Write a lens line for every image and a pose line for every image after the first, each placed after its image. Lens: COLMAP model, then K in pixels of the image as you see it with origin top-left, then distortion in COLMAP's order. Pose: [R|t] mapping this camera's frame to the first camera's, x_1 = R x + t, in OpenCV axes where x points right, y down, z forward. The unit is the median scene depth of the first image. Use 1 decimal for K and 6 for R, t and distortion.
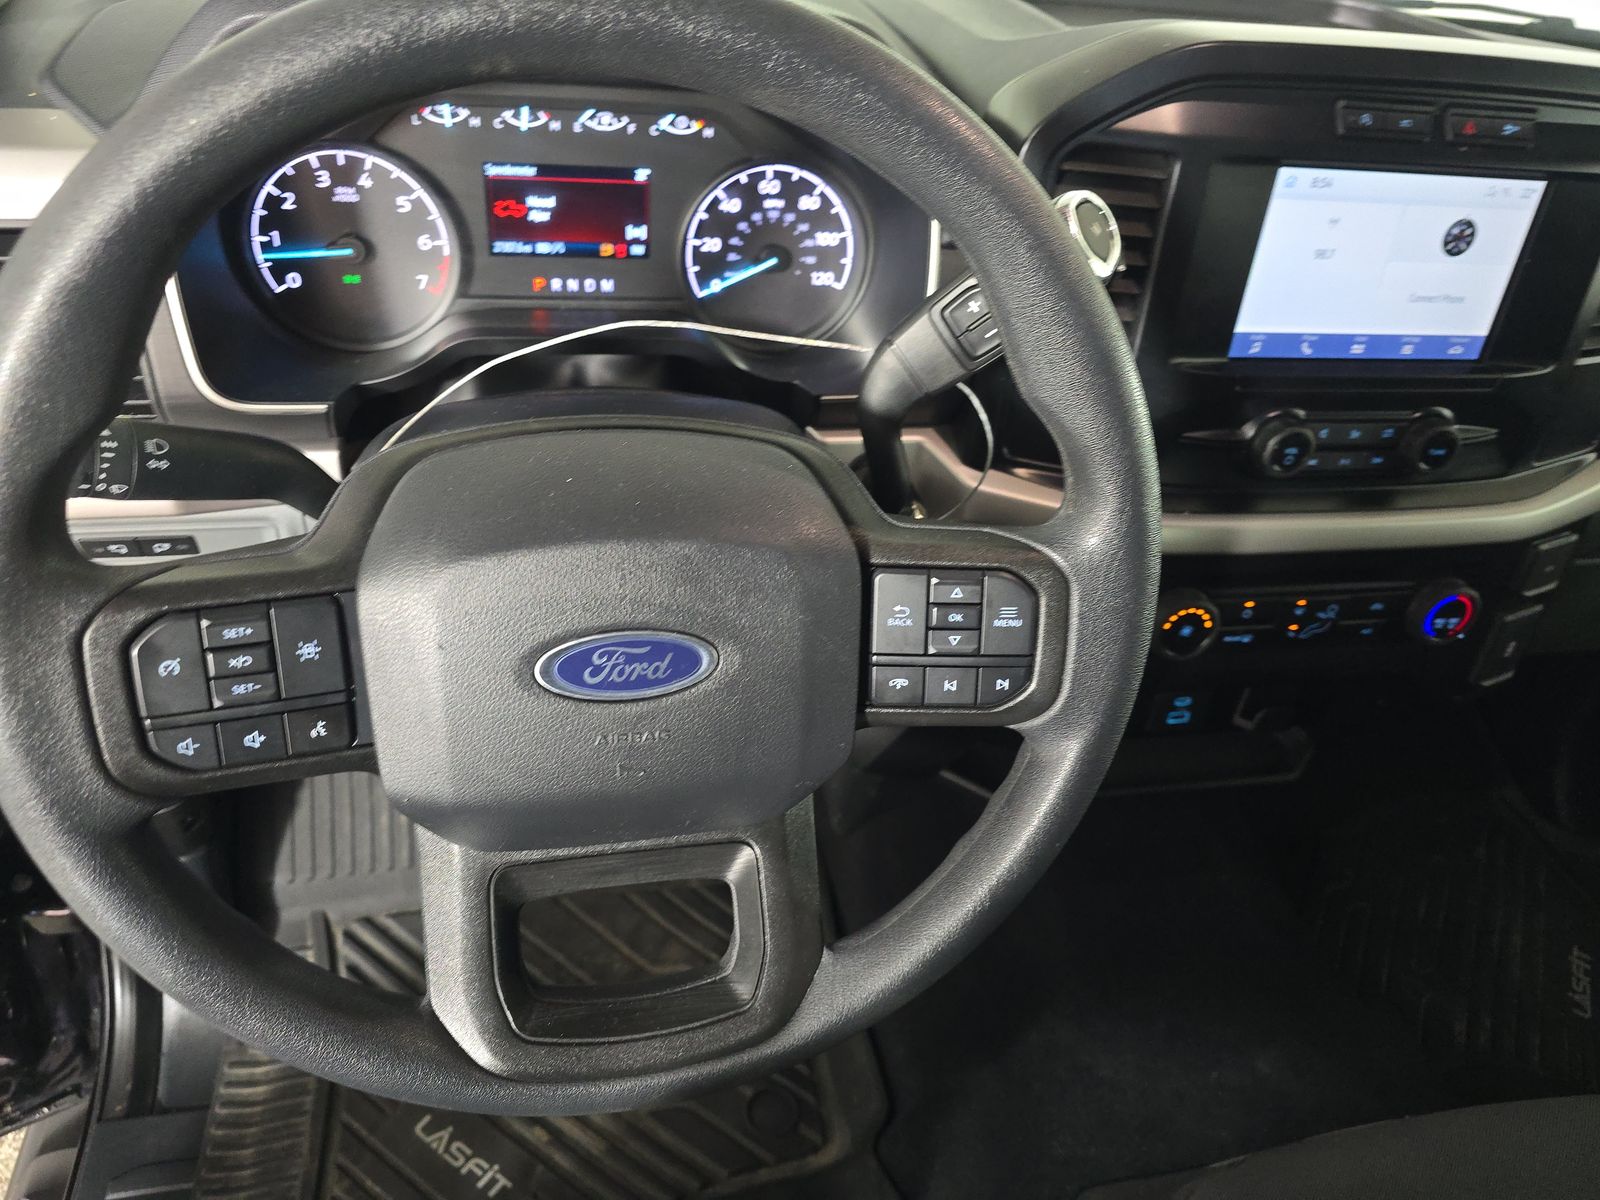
lens RADIAL K [[1085.2, 0, 800.0], [0, 1085.2, 600.0], [0, 0, 1]] dist [0.043183, -0.039254]
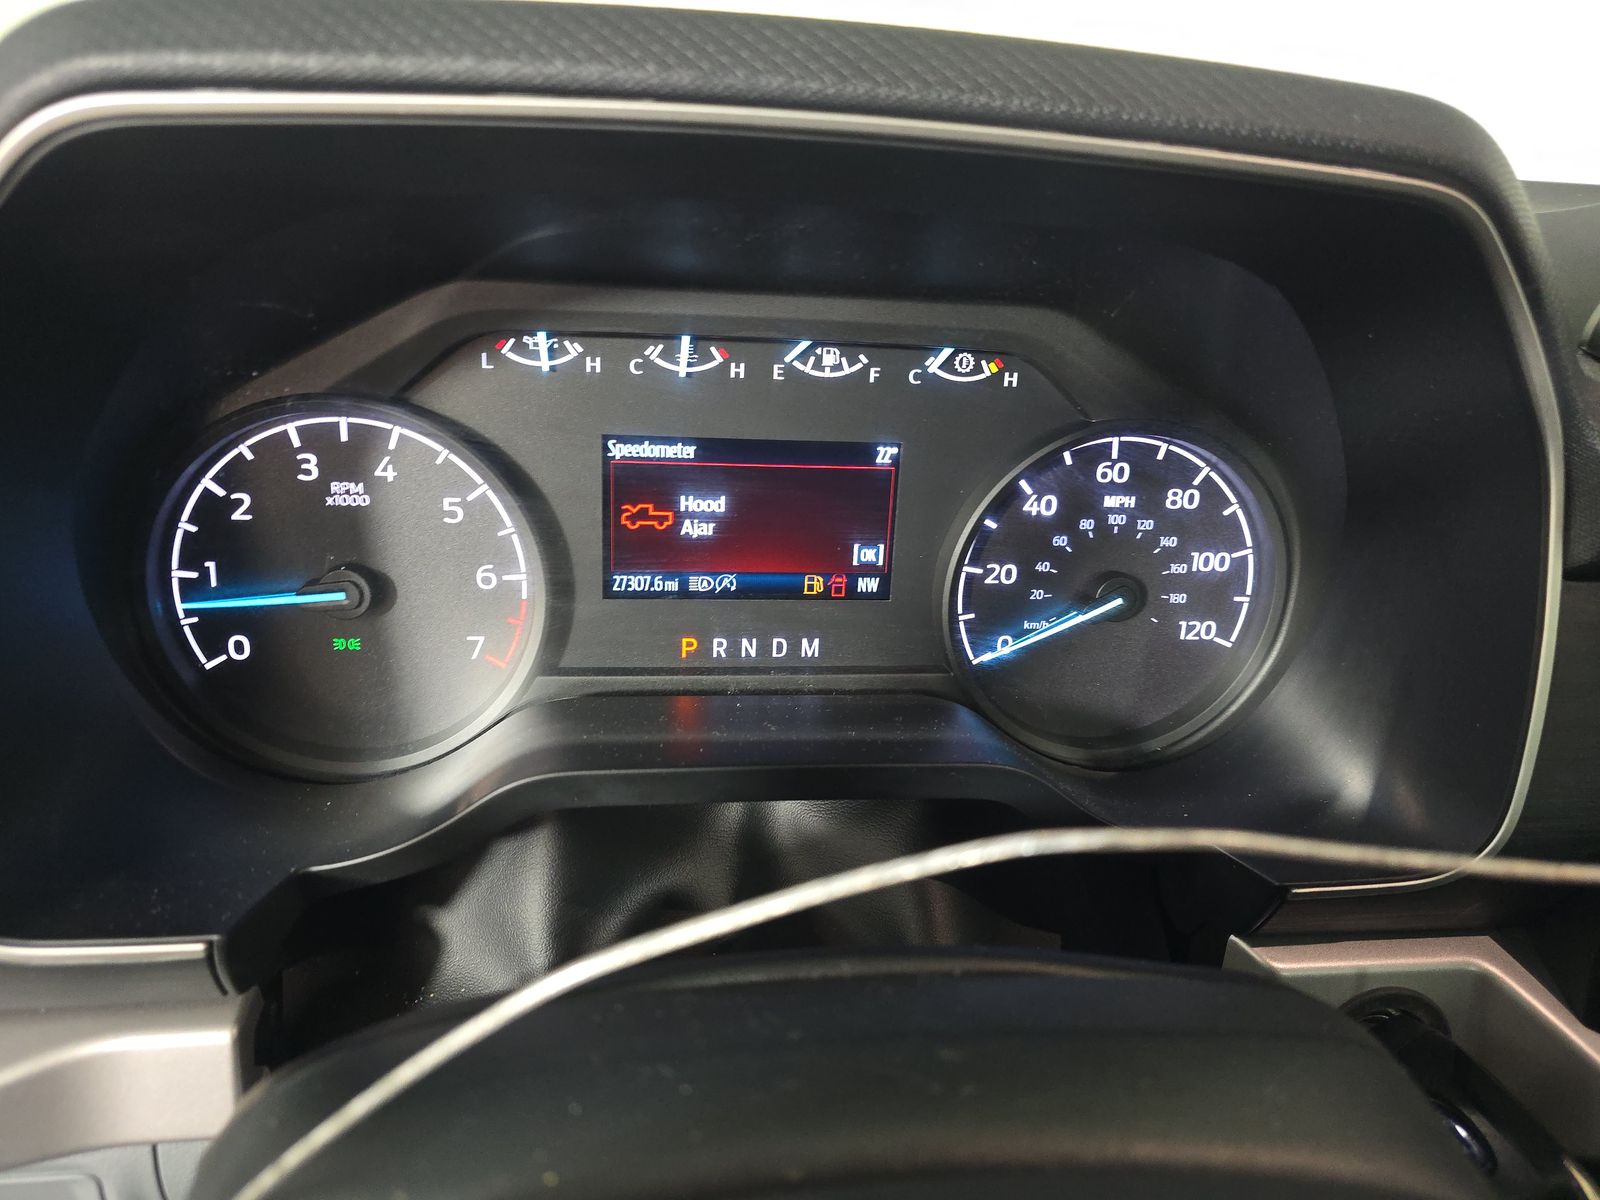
lens RADIAL K [[1091.3, 0, 805.8], [0, 1091.3, 635.8], [0, 0, 1]] dist [0.042133, -0.001149]
pose [[0.997382, -0.007099, -0.071957, -0.153510], [-0.012056, 0.964911, -0.262302, -0.165463], [0.071294, 0.262483, 0.962299, 0.518801]]
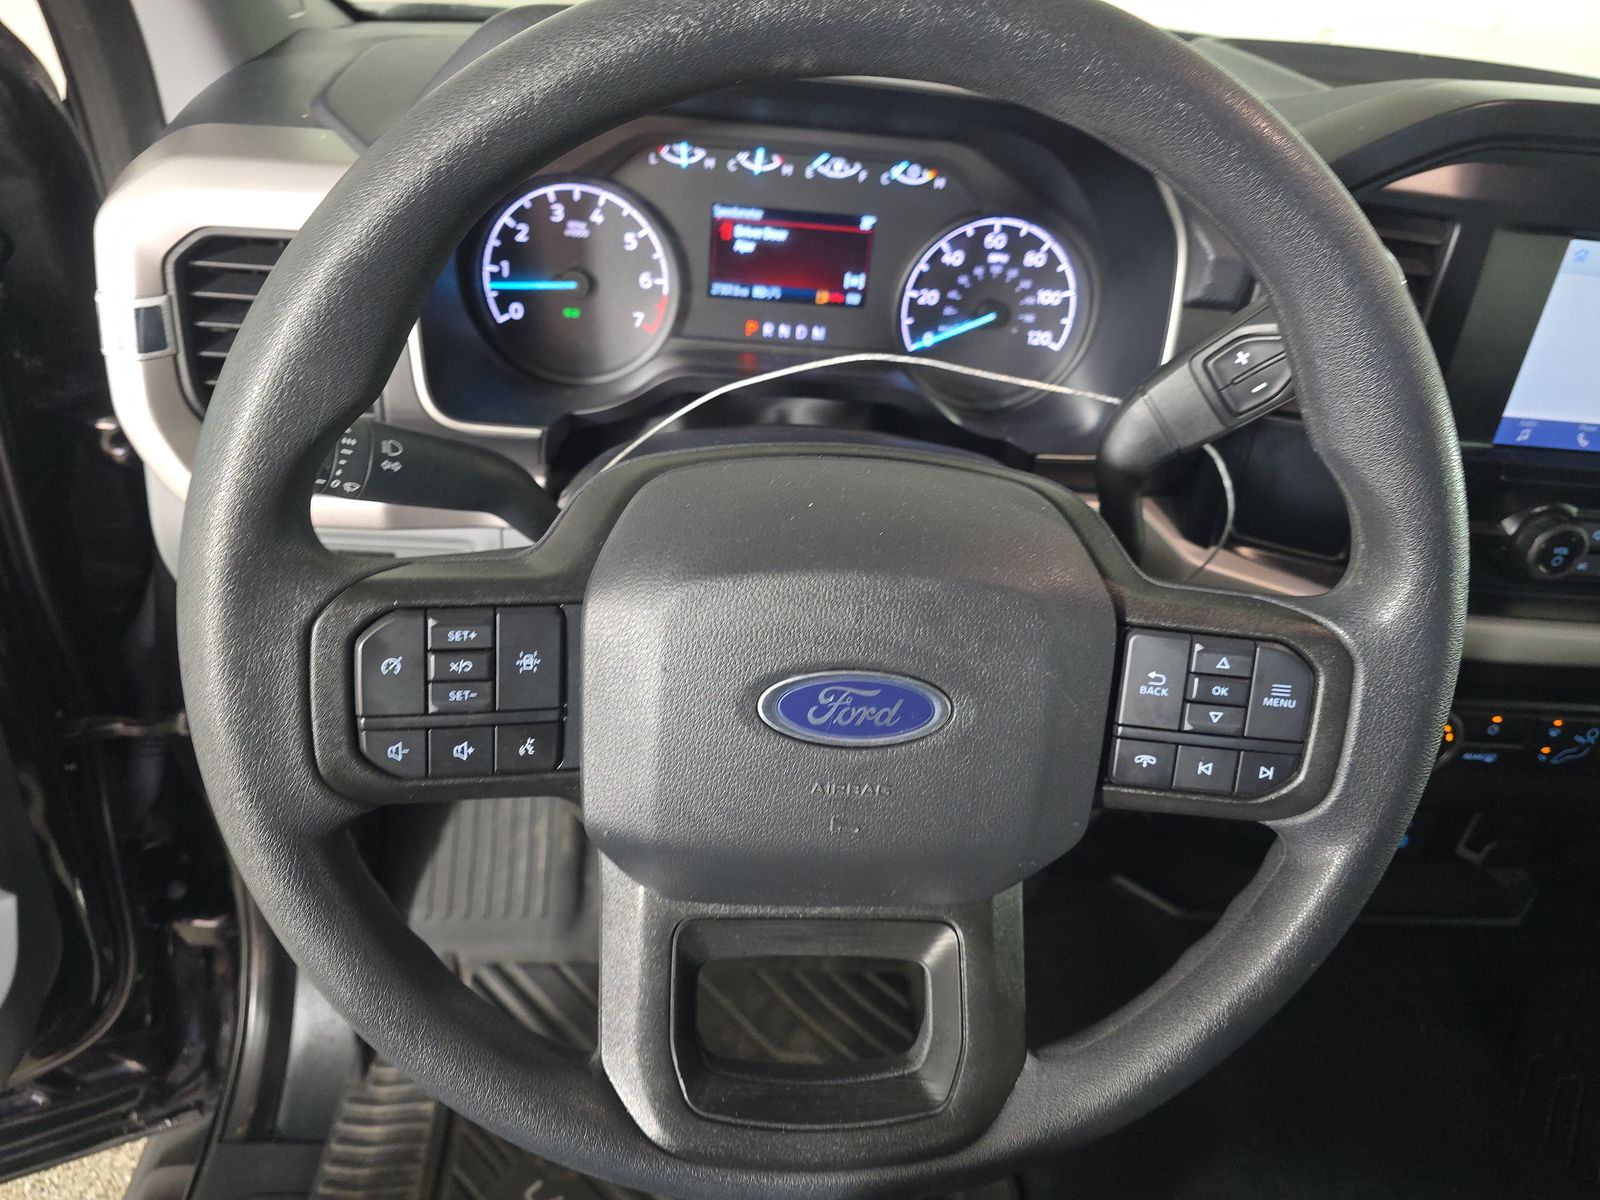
lens RADIAL K [[1077.5, 0, 791.4], [0, 1077.5, 605.1], [0, 0, 1]] dist [0.044677, -0.052968]
pose [[0.990855, 0.078133, -0.110008, -0.082340], [-0.086533, 0.993514, -0.073774, 0.031254], [0.103531, 0.082618, 0.991189, 0.059103]]
